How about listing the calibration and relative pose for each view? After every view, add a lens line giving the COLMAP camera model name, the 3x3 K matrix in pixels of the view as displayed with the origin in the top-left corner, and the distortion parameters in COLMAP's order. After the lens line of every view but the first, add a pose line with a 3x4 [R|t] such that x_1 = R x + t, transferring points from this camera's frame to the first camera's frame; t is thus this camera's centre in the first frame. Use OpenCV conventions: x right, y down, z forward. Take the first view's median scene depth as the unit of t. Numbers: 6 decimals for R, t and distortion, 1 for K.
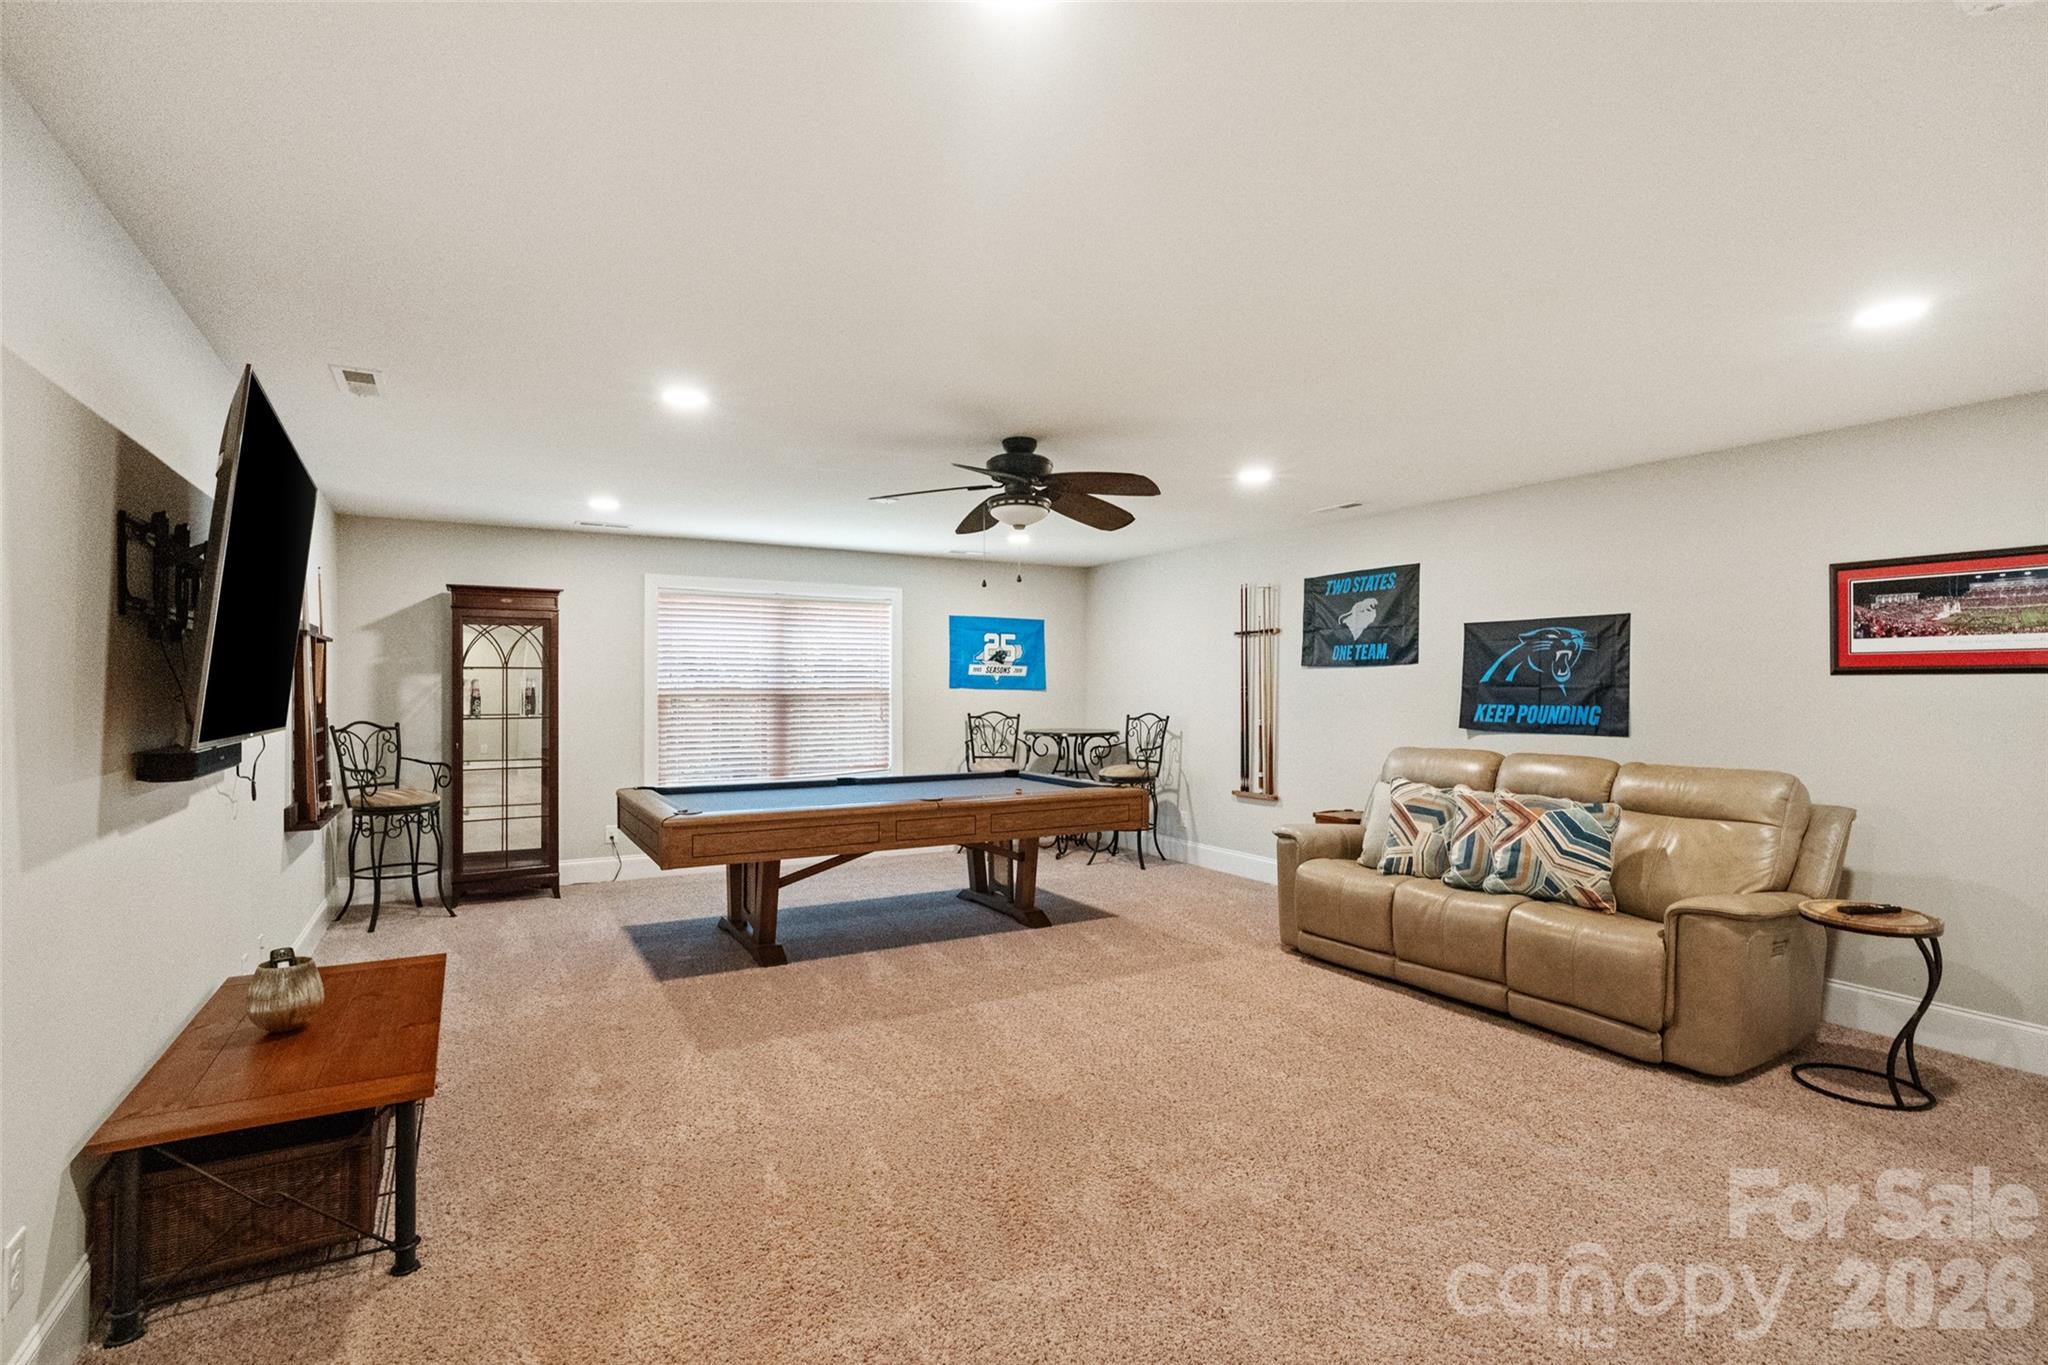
lens RADIAL K [[974.8, 0, 1012.8], [0, 974.8, 694.0], [0, 0, 1]] dist [-0.013590, 0.004613]
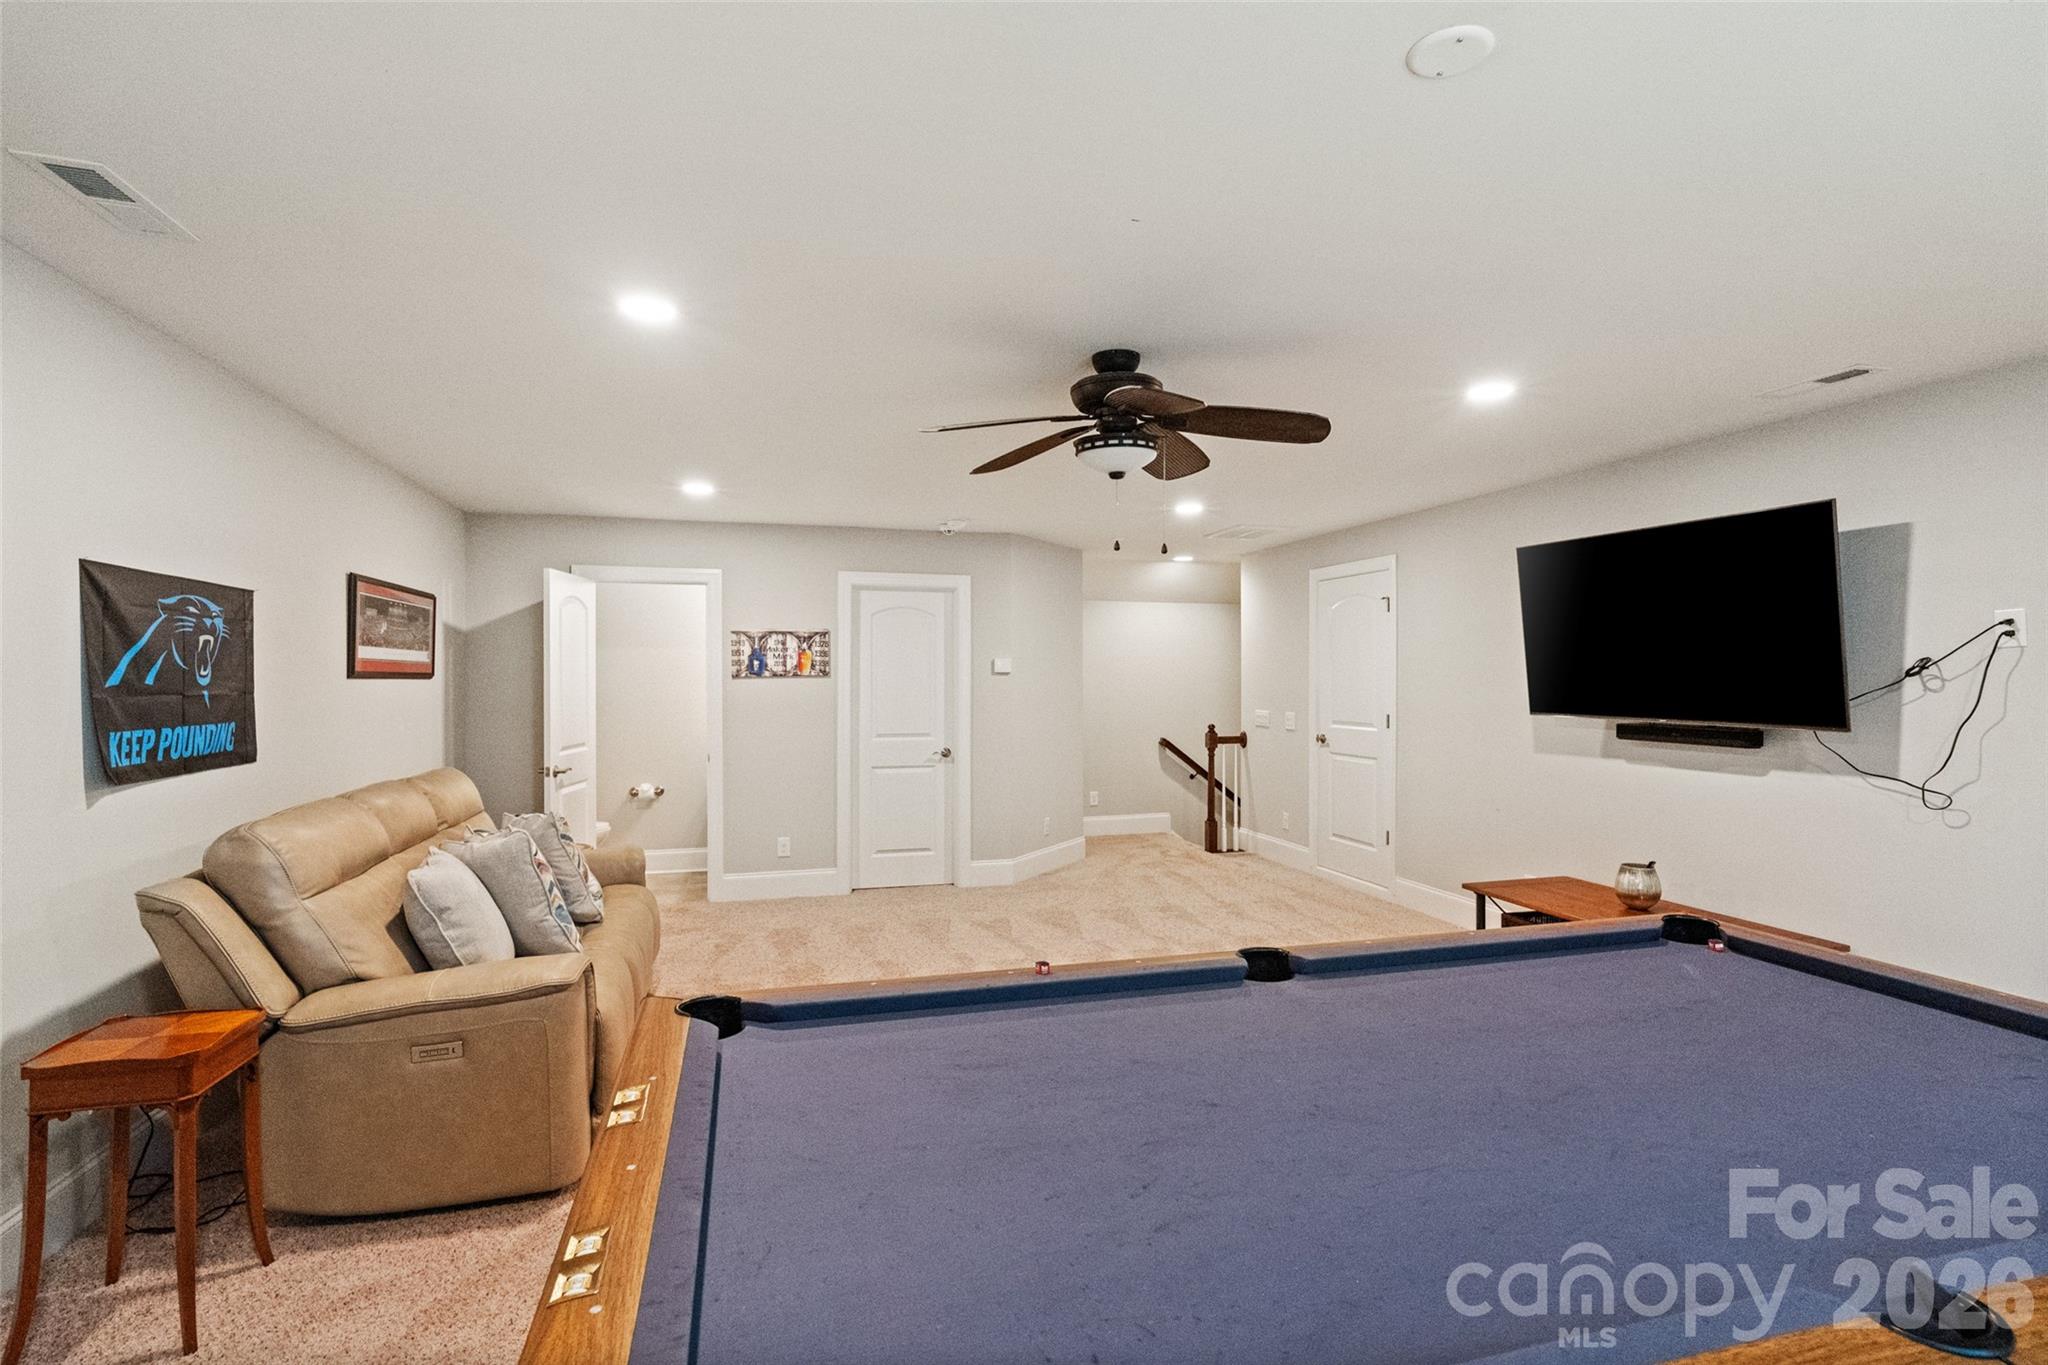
lens RADIAL K [[974.8, 0, 1012.8], [0, 974.8, 694.0], [0, 0, 1]] dist [-0.013590, 0.004613]
pose [[-0.969950, -0.003066, 0.243286, -0.081190], [0.002115, 0.999777, 0.021032, -0.019127], [-0.243296, 0.020914, -0.969727, 1.466693]]
